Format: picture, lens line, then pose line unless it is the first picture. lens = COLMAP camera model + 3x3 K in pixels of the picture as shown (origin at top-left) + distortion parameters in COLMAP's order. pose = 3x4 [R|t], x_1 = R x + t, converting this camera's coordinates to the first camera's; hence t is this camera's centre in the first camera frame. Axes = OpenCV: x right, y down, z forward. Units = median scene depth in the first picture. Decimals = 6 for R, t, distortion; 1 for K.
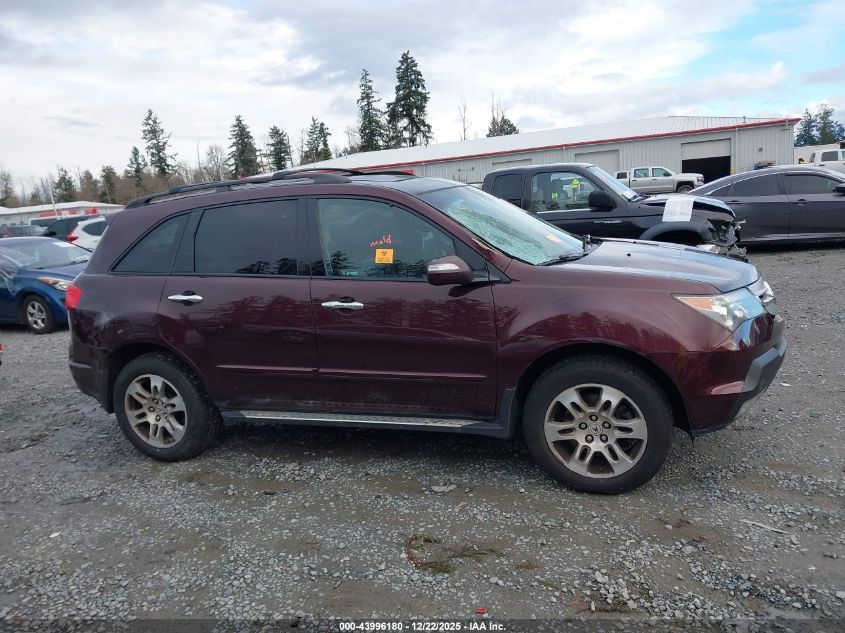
lens RADIAL K [[662.1, 0, 422.5], [0, 662.1, 316.5], [0, 0, 1]] dist [0.032794, -0.041321]
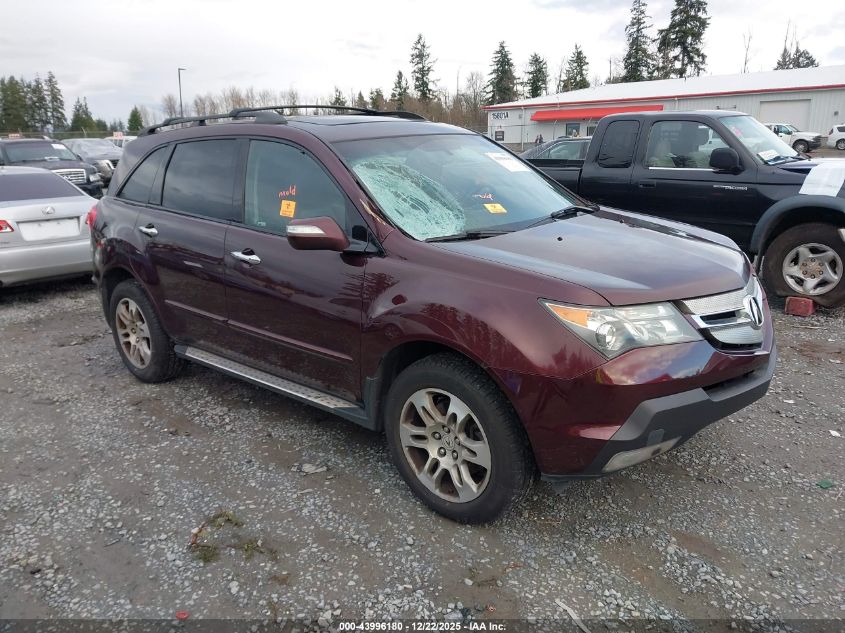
lens RADIAL K [[662.1, 0, 422.5], [0, 662.1, 316.5], [0, 0, 1]] dist [0.032794, -0.041321]
pose [[0.933281, 0.152332, -0.325241, 0.473251], [-0.119942, 0.985798, 0.117542, -0.081589], [0.338527, -0.070689, 0.938298, 0.210951]]
